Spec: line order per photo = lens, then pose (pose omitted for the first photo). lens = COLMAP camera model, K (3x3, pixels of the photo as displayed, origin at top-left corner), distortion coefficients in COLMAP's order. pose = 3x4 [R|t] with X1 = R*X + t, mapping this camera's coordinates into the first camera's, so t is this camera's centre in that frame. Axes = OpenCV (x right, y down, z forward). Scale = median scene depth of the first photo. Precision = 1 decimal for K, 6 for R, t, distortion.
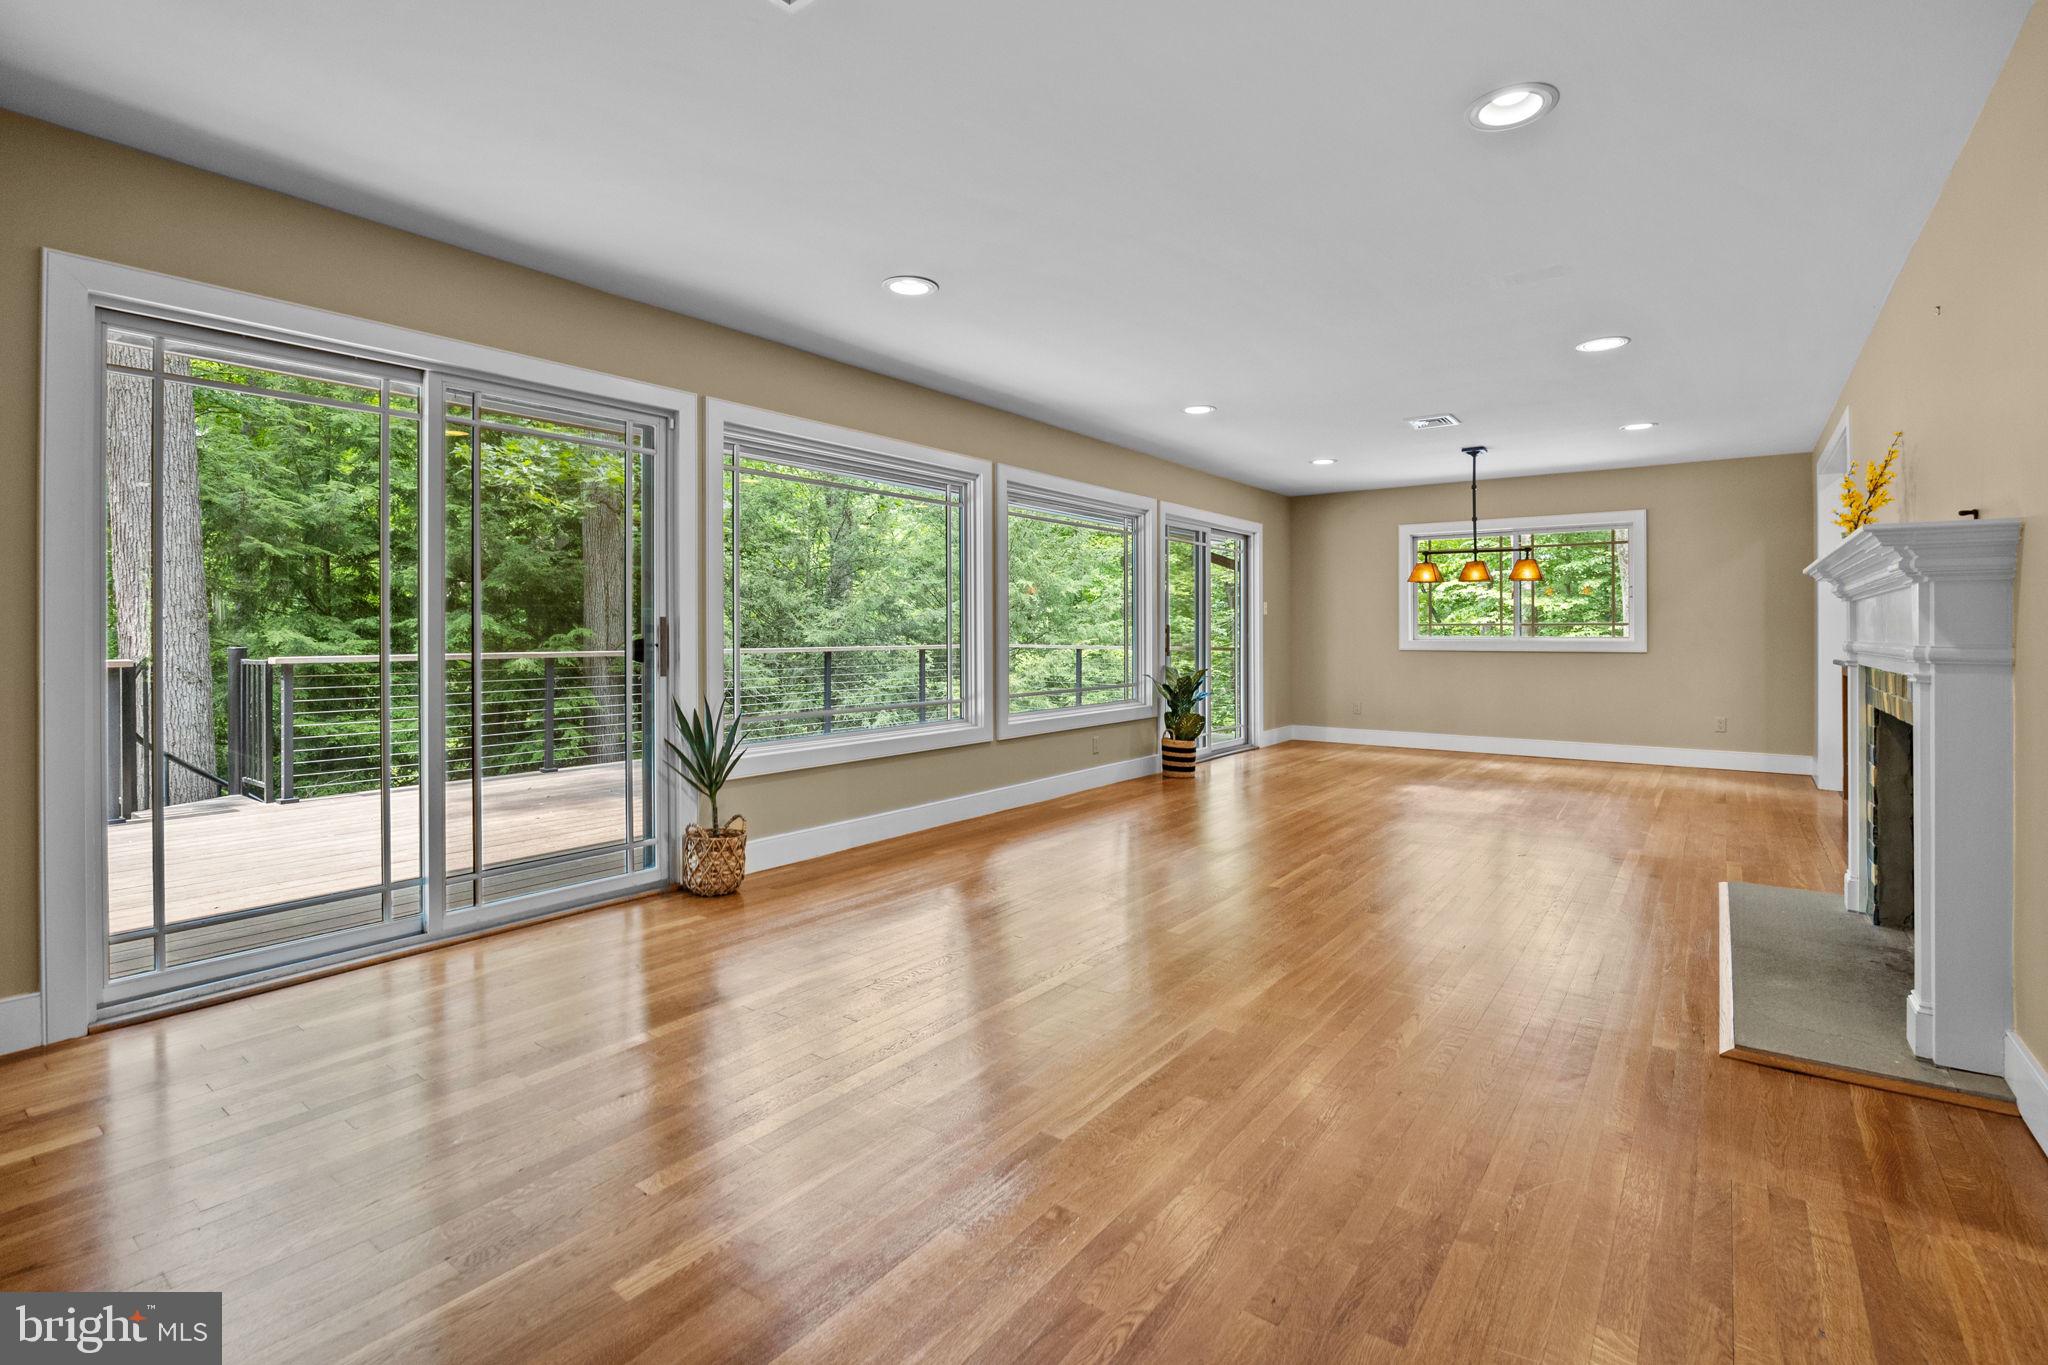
lens RADIAL K [[948.2, 0, 1032.2], [0, 948.2, 630.1], [0, 0, 1]] dist [-0.000765, -0.000077]
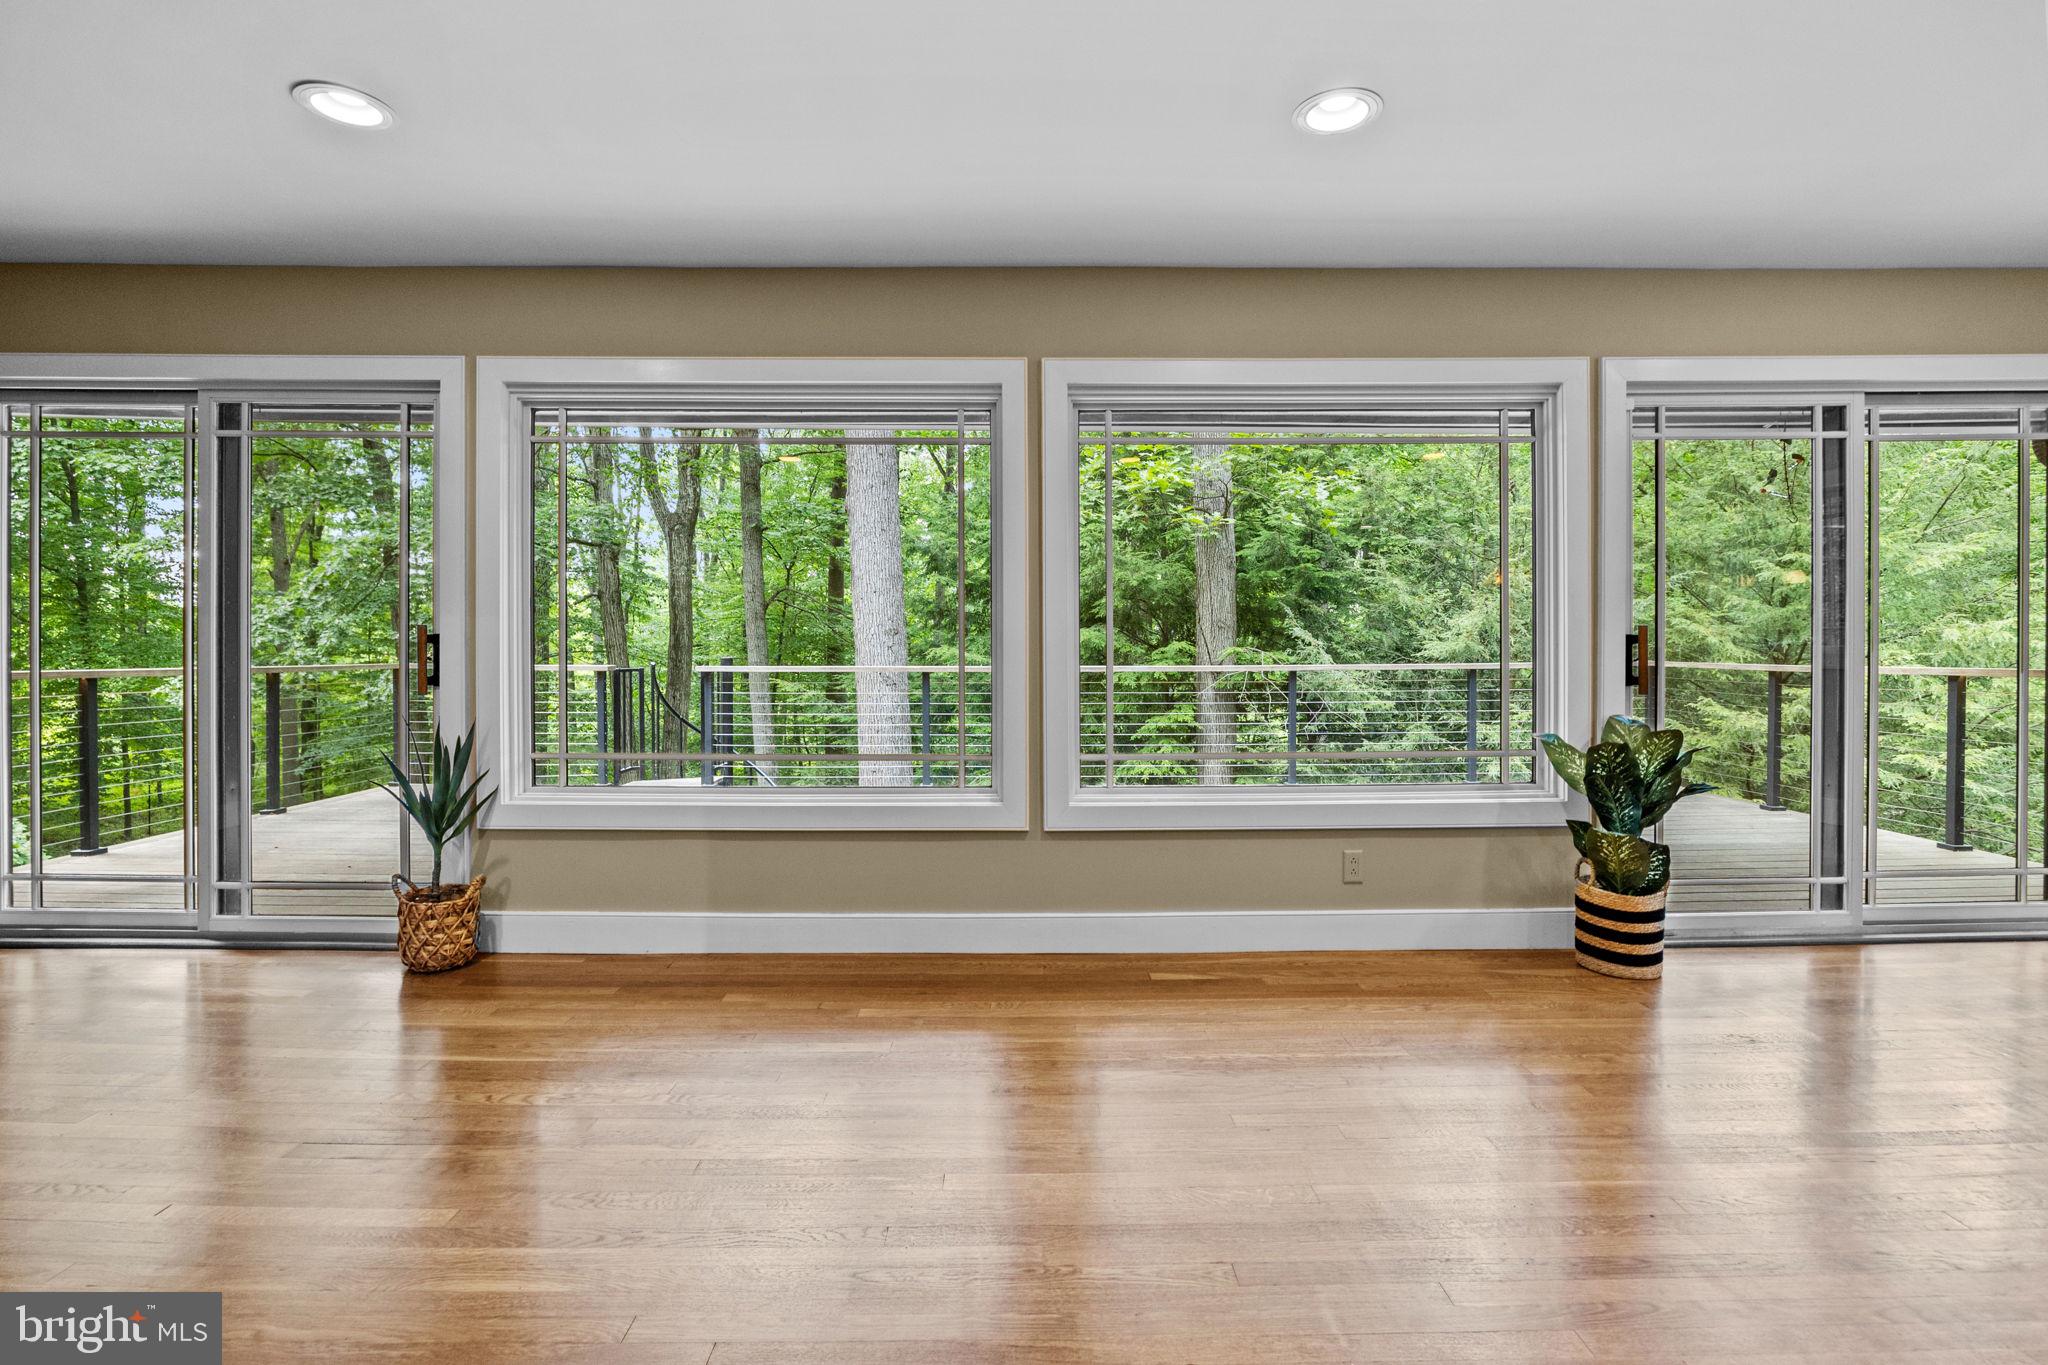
lens RADIAL K [[992.8, 0, 1024.6], [0, 992.8, 651.4], [0, 0, 1]] dist [-0.003204, -0.000381]
pose [[0.590260, 0.003386, -0.807206, 0.363978], [0.005429, 0.999952, 0.008164, -0.000158], [0.807195, -0.009201, 0.590213, 0.498569]]
